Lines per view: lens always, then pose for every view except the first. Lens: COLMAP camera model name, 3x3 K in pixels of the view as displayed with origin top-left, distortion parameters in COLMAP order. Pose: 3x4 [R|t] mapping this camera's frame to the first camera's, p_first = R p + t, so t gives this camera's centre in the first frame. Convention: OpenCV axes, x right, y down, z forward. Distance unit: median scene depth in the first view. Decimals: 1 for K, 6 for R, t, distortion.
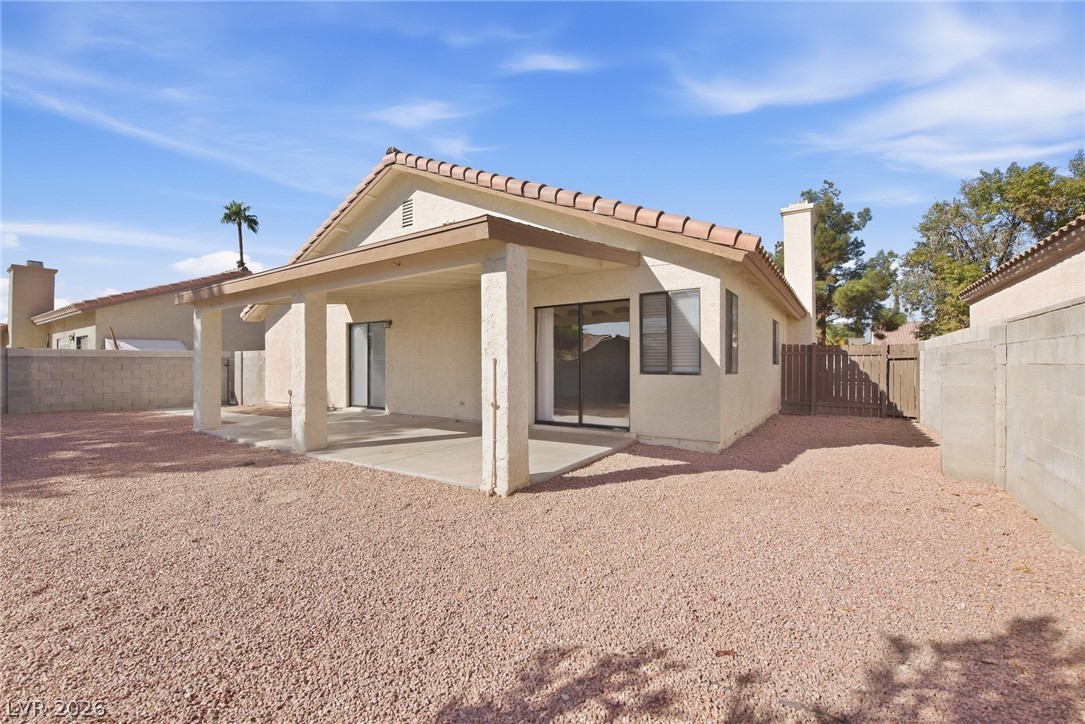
lens RADIAL K [[444.6, 0, 542.5], [0, 444.6, 362.0], [0, 0, 1]] dist [-0.027693, -0.000410]
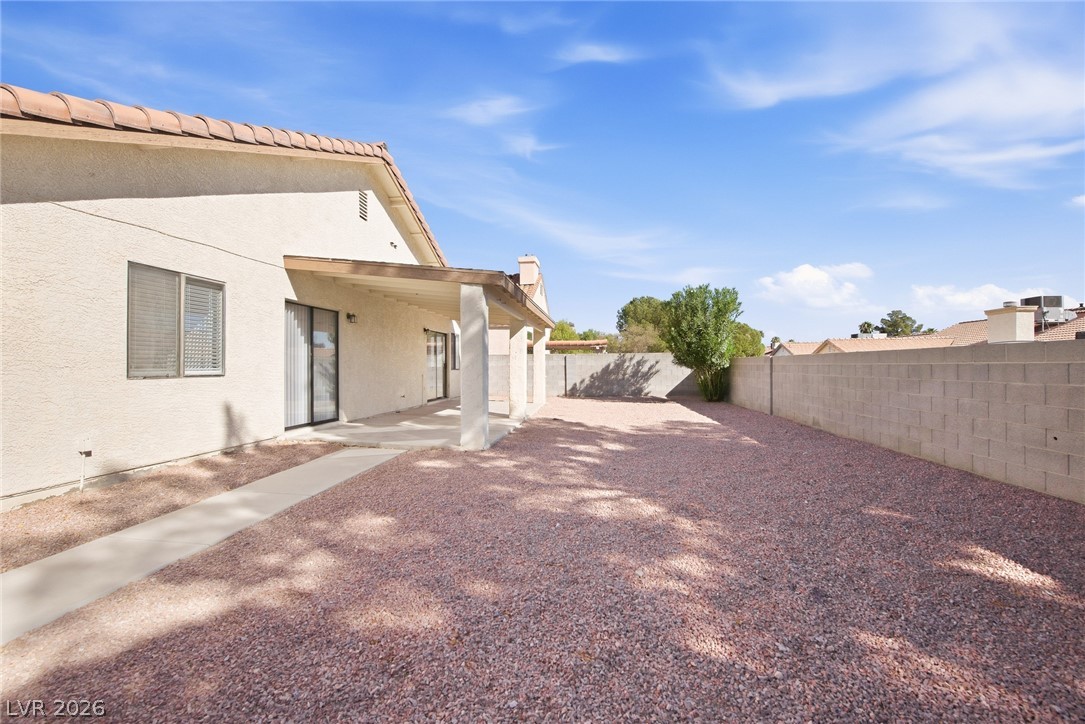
lens RADIAL K [[436.9, 0, 542.5], [0, 436.9, 362.0], [0, 0, 1]] dist [-0.017950, -0.000238]
pose [[-0.434913, 0.011586, 0.900398, -2.599007], [0.001910, 0.999927, -0.011945, 0.021366], [-0.900470, -0.003476, -0.434904, 2.104107]]
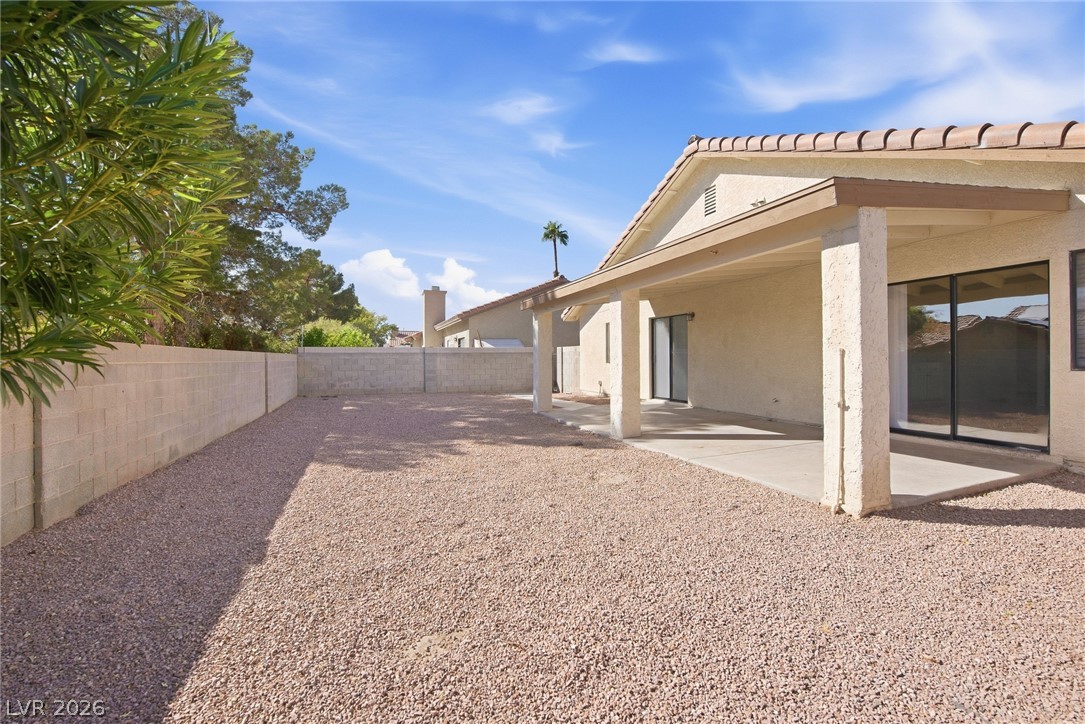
lens RADIAL K [[444.6, 0, 542.5], [0, 444.6, 362.0], [0, 0, 1]] dist [-0.027693, -0.000410]
pose [[0.811018, 0.002277, -0.585017, -0.077746], [0.005846, 0.999911, 0.011996, 0.002520], [0.584992, -0.013149, 0.810933, 0.005409]]
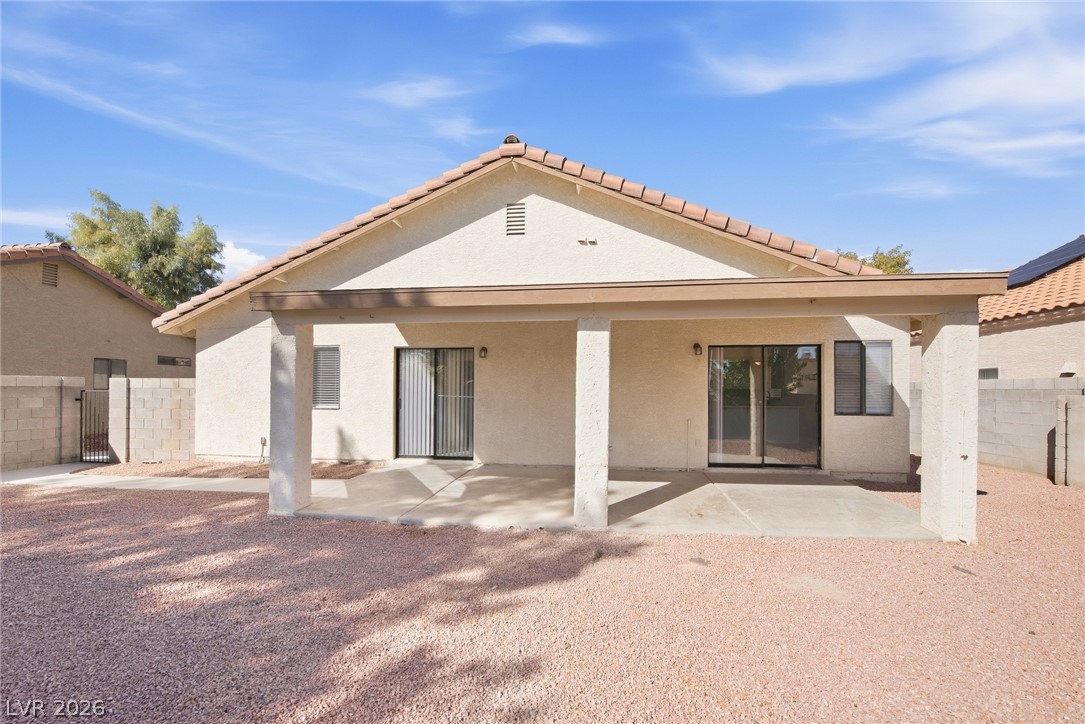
lens RADIAL K [[458.9, 0, 542.9], [0, 458.9, 388.3], [0, 0, 1]] dist [-0.017964, -0.000186]
pose [[0.902839, 0.009570, 0.429872, -1.240038], [-0.008564, 0.999954, -0.004276, -0.037909], [-0.429893, 0.000180, 0.902880, 0.416861]]
